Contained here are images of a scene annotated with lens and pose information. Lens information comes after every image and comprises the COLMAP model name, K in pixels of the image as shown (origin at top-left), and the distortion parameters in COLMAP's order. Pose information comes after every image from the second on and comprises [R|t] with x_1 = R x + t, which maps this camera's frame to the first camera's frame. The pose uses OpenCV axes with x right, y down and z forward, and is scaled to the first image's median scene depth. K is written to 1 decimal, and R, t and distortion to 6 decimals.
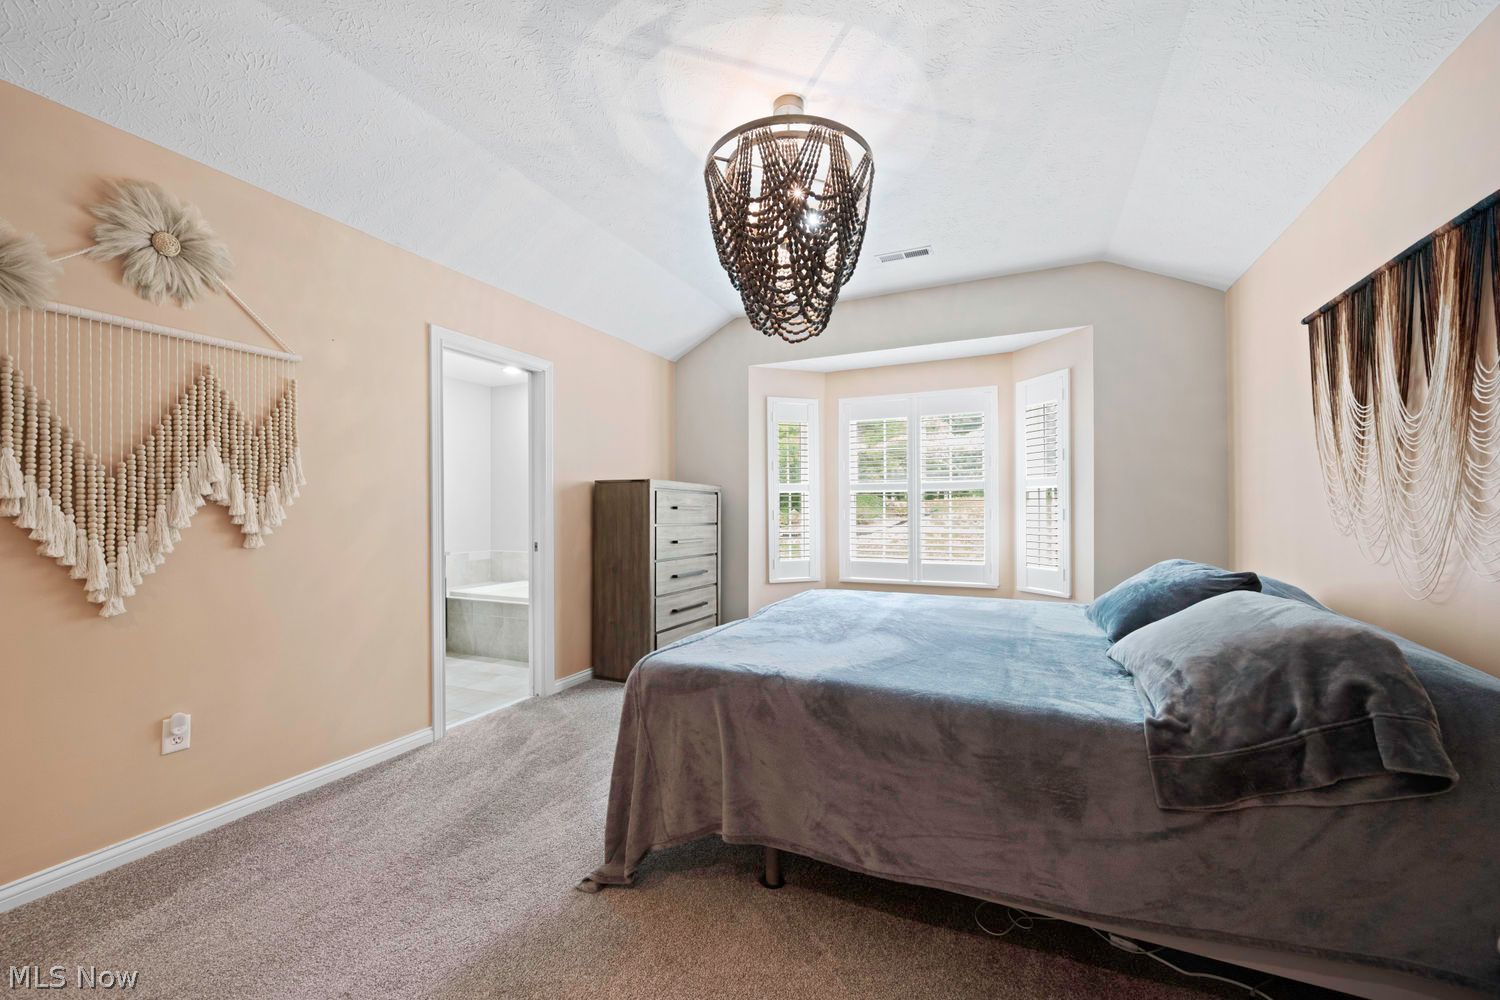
lens RADIAL K [[595.4, 0, 758.4], [0, 595.4, 509.4], [0, 0, 1]] dist [-0.000880, 0.000142]
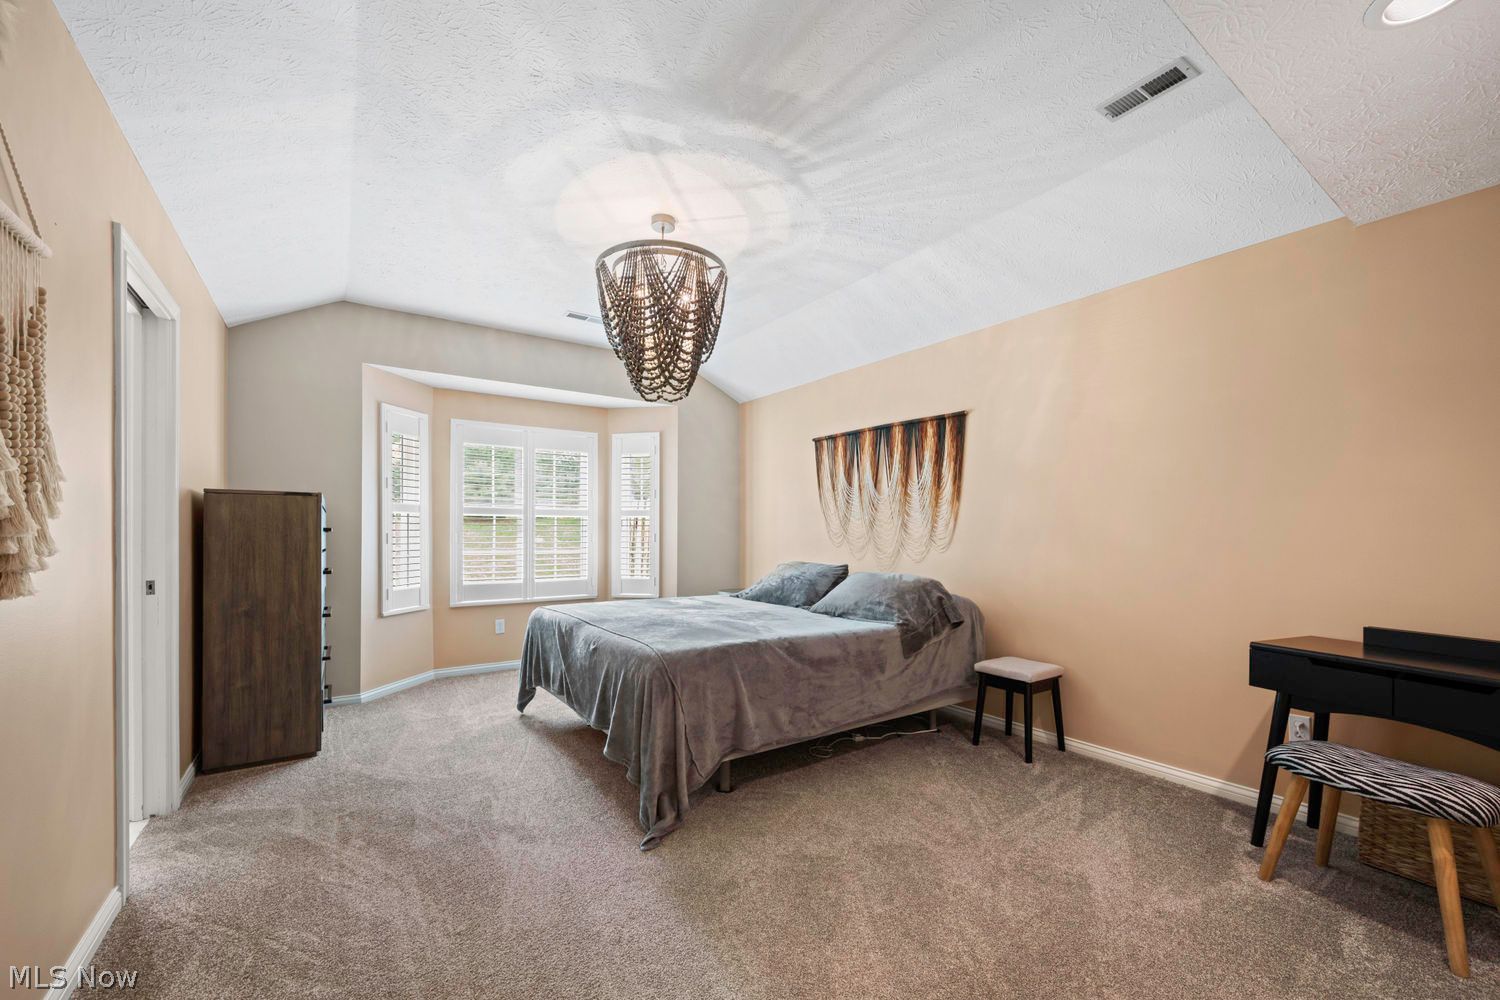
lens RADIAL K [[605.1, 0, 754.3], [0, 605.1, 536.6], [0, 0, 1]] dist [0.000154, 0.000055]
pose [[0.503847, 0.000920, 0.863793, -0.876238], [-0.004725, 0.999987, 0.001691, 0.003830], [-0.863780, -0.004933, 0.503845, 0.145464]]
